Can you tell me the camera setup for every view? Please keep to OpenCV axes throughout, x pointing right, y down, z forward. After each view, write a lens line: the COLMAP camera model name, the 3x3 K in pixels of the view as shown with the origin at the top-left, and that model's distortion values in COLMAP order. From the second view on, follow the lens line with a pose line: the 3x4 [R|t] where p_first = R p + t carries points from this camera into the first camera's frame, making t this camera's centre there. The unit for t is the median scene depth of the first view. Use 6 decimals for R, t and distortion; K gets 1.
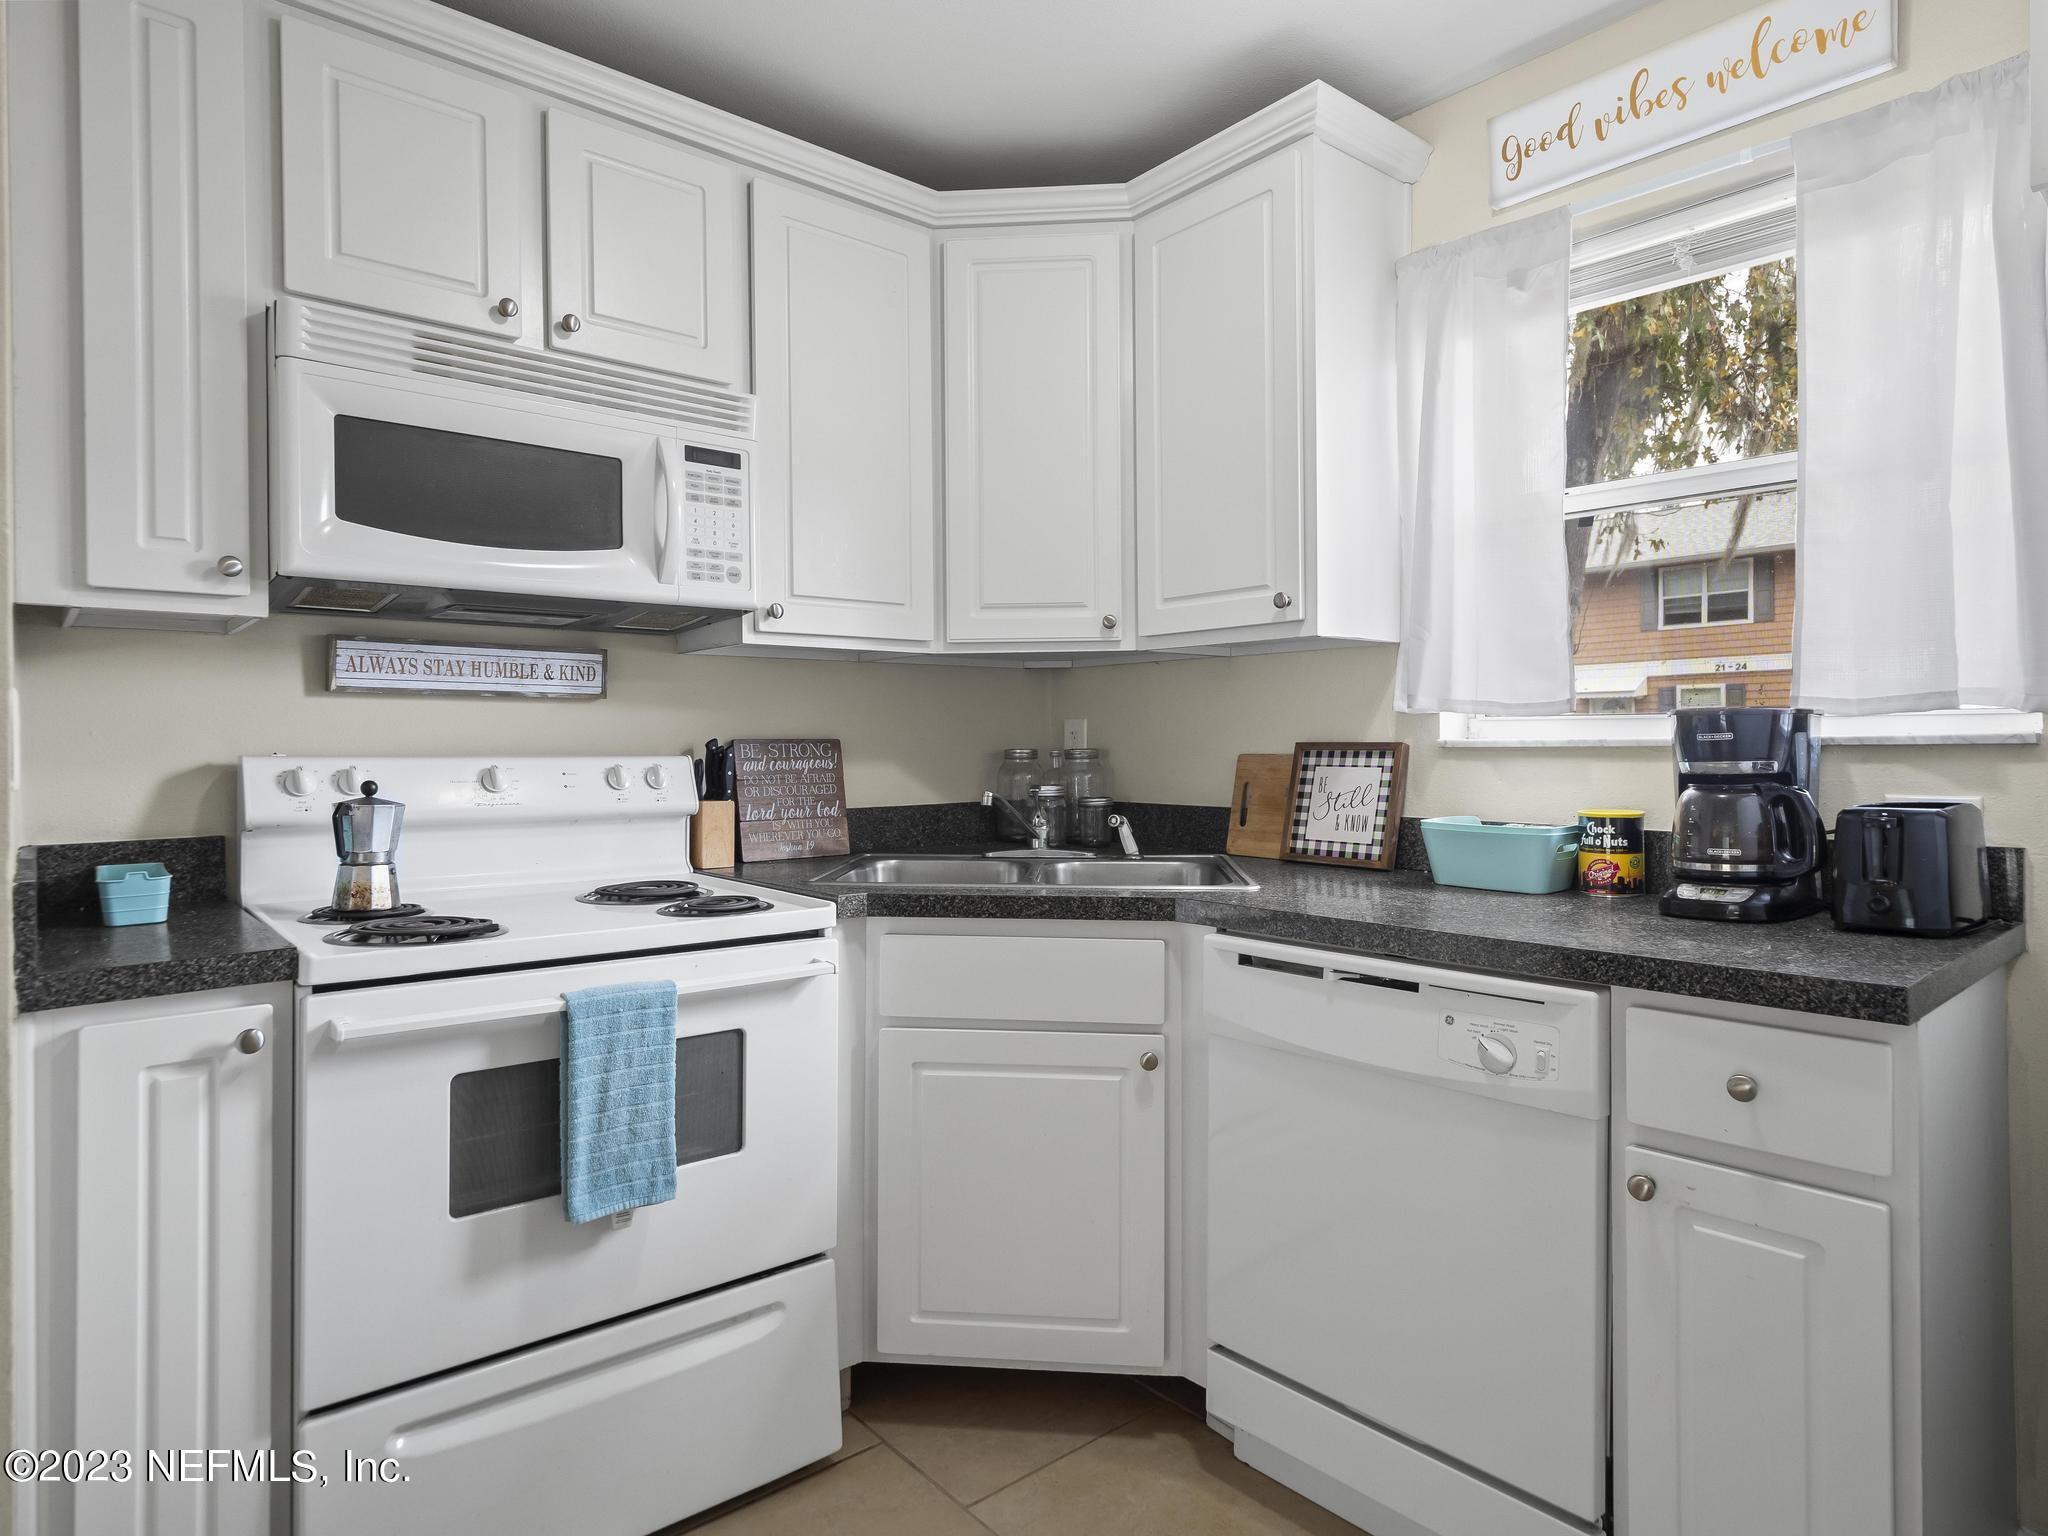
lens RADIAL K [[1181.6, 0, 1008.7], [0, 1181.6, 737.2], [0, 0, 1]] dist [0.005029, -0.006385]
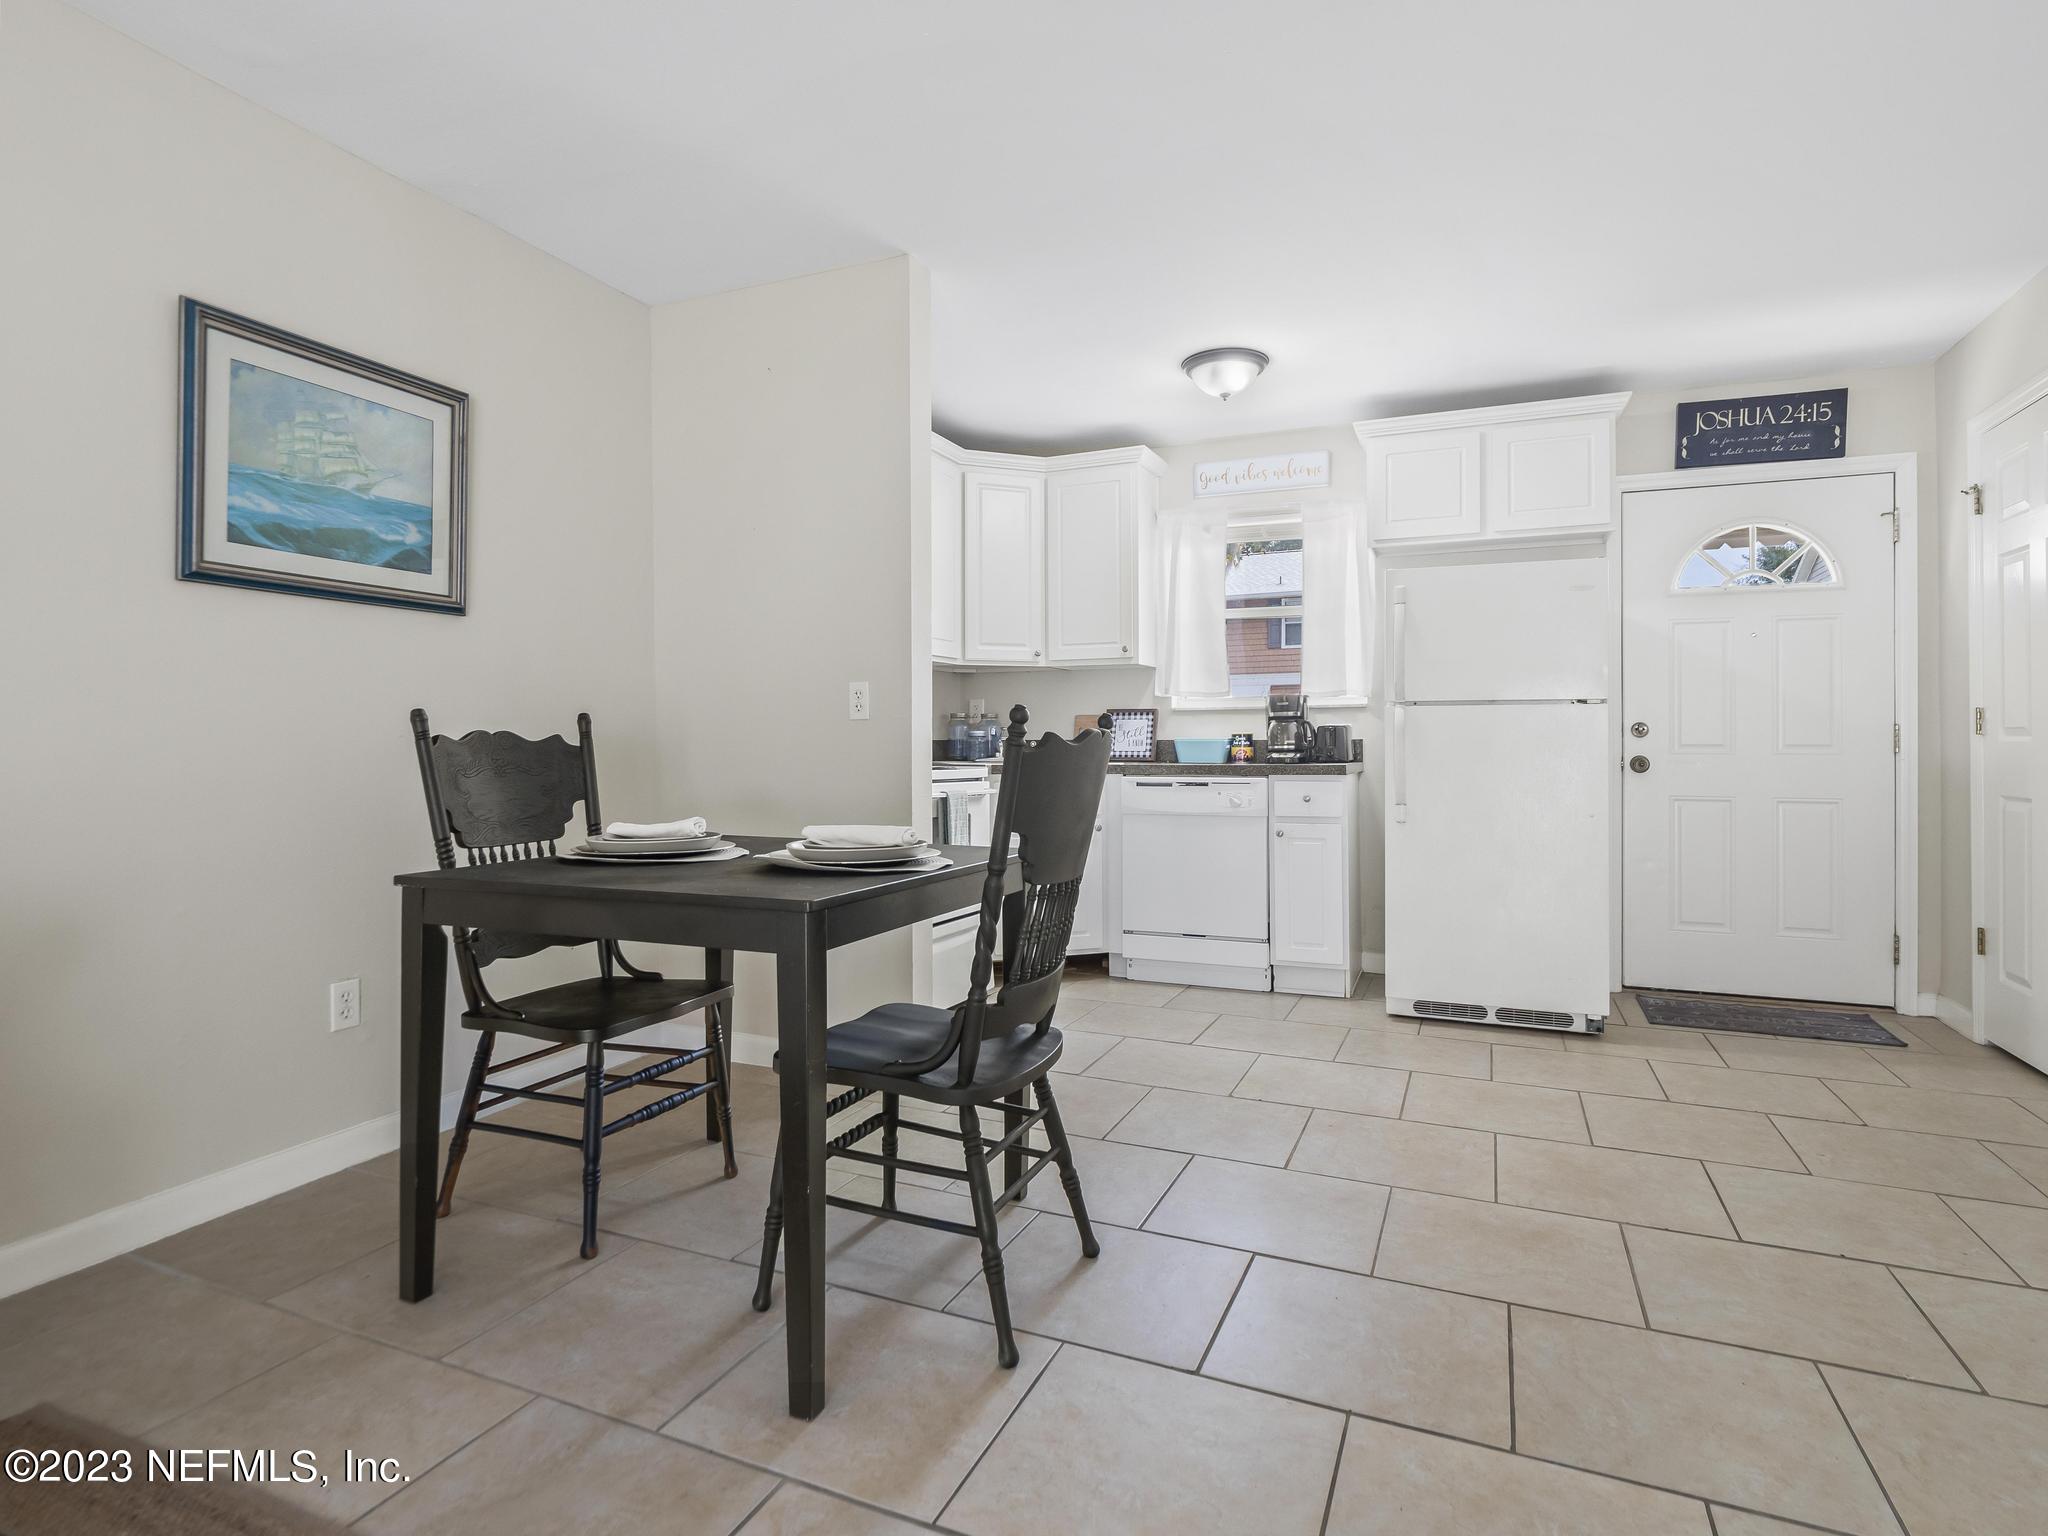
lens RADIAL K [[1050.6, 0, 1015.6], [0, 1050.6, 744.7], [0, 0, 1]] dist [-0.001238, -0.009110]
pose [[0.903511, 0.001456, 0.428563, -1.012588], [-0.003908, 0.999981, 0.004840, 0.081821], [-0.428548, -0.006048, 0.903499, -0.979376]]
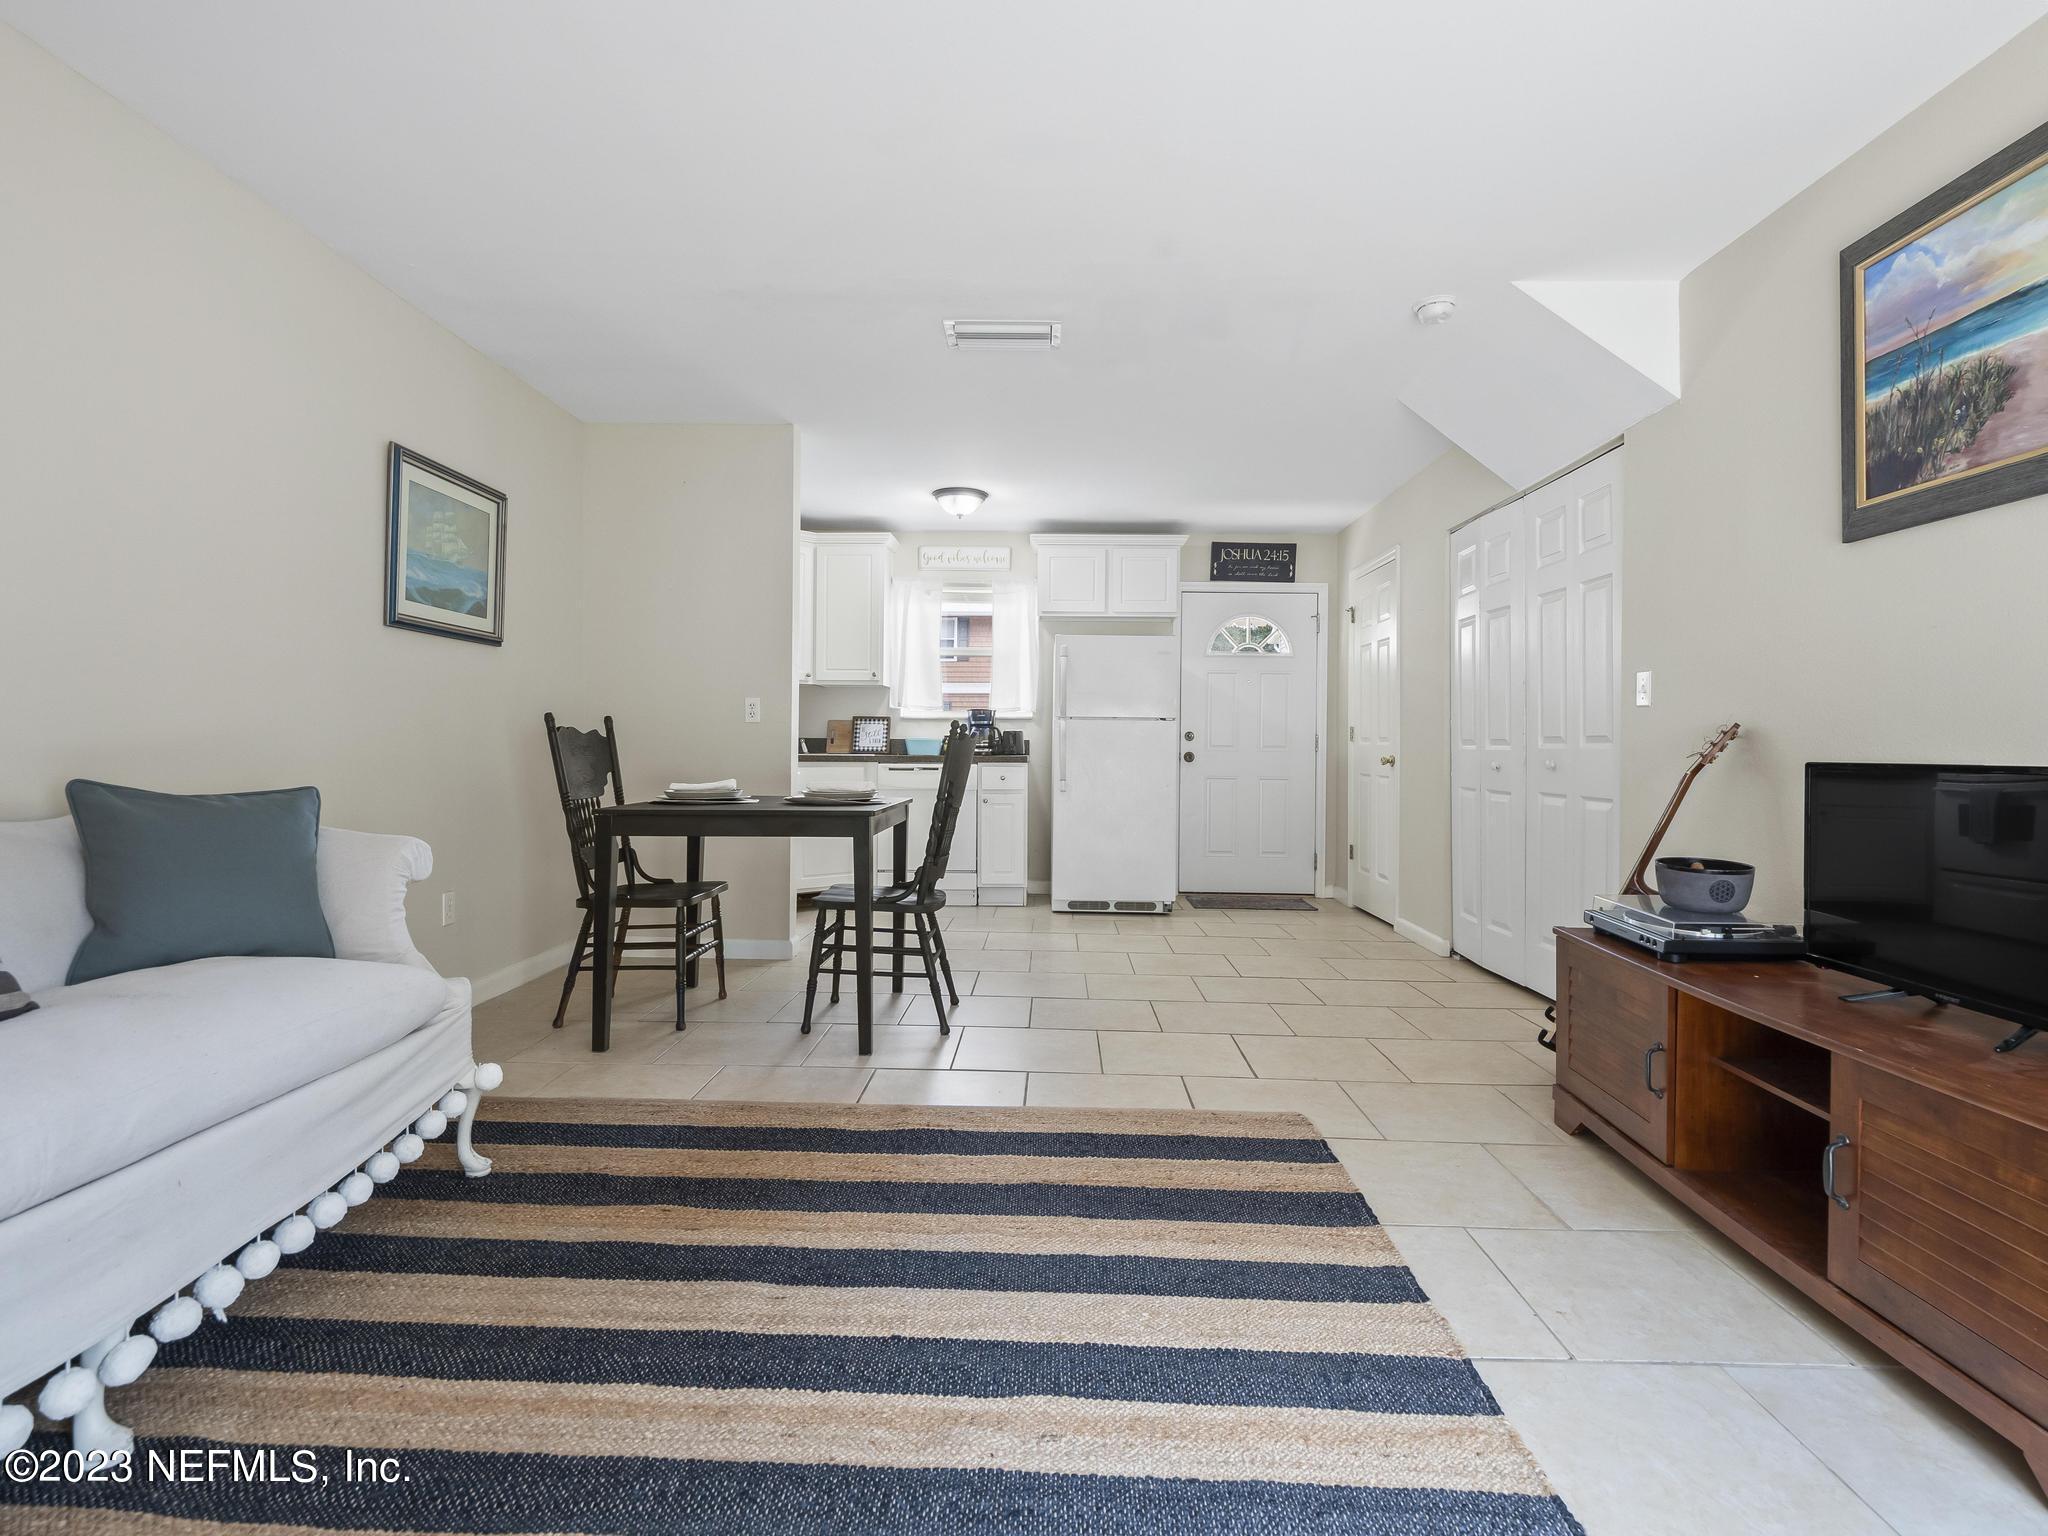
lens RADIAL K [[1005.8, 0, 1021.5], [0, 1005.8, 748.8], [0, 0, 1]] dist [-0.007681, -0.004039]
pose [[0.674848, 0.007670, 0.737917, -1.834383], [-0.015485, 0.999873, 0.003768, 0.094819], [-0.737794, -0.013970, 0.674881, -1.463391]]
